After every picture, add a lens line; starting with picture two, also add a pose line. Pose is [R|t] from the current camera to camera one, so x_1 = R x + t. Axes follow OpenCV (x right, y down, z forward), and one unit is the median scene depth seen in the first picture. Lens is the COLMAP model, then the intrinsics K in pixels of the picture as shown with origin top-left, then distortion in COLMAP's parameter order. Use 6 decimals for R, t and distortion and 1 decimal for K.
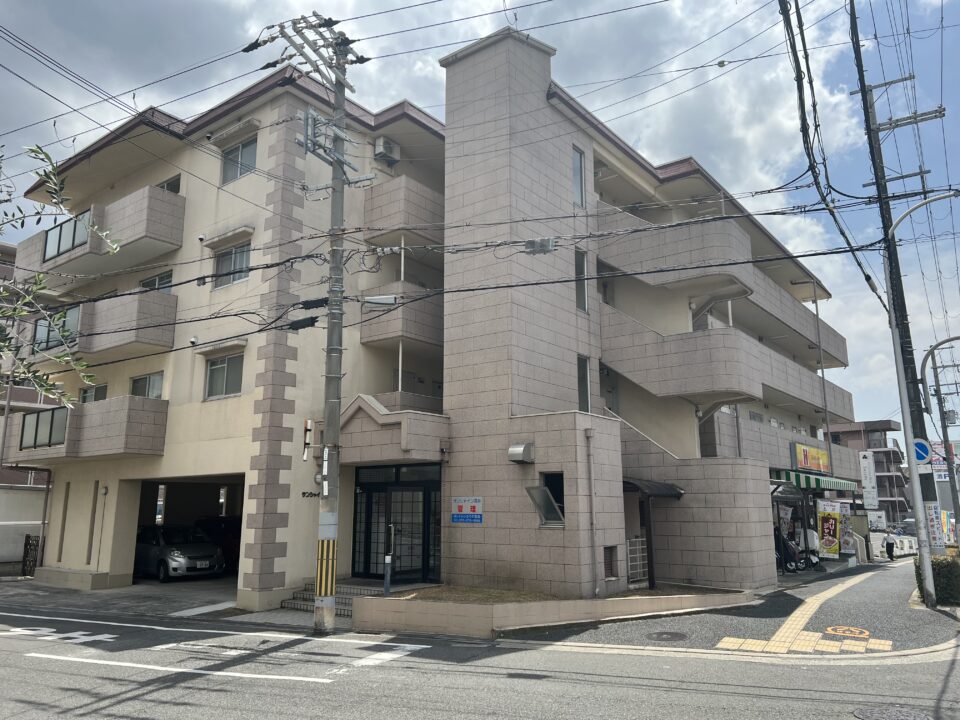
lens RADIAL K [[722.1, 0, 480.1], [0, 722.1, 362.1], [0, 0, 1]] dist [0.044345, -0.003075]
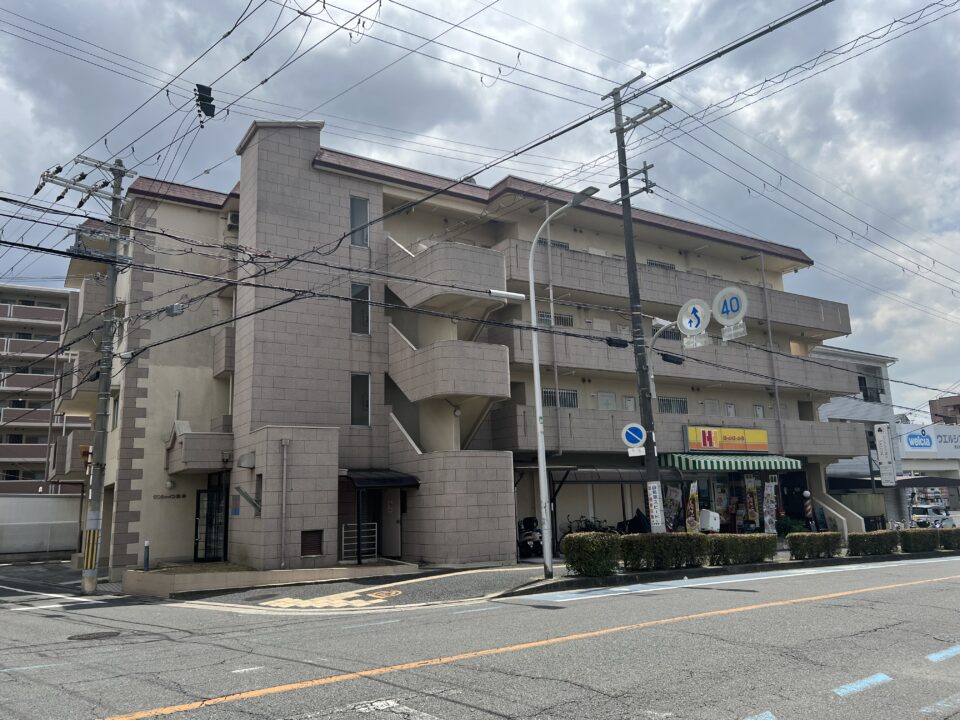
lens RADIAL K [[722.1, 0, 474.3], [0, 722.1, 357.8], [0, 0, 1]] dist [0.044345, -0.003075]
pose [[0.938327, -0.096291, -0.332070, 0.768766], [0.098541, 0.995082, -0.010097, -0.002481], [0.331409, -0.023248, 0.943201, -0.073442]]
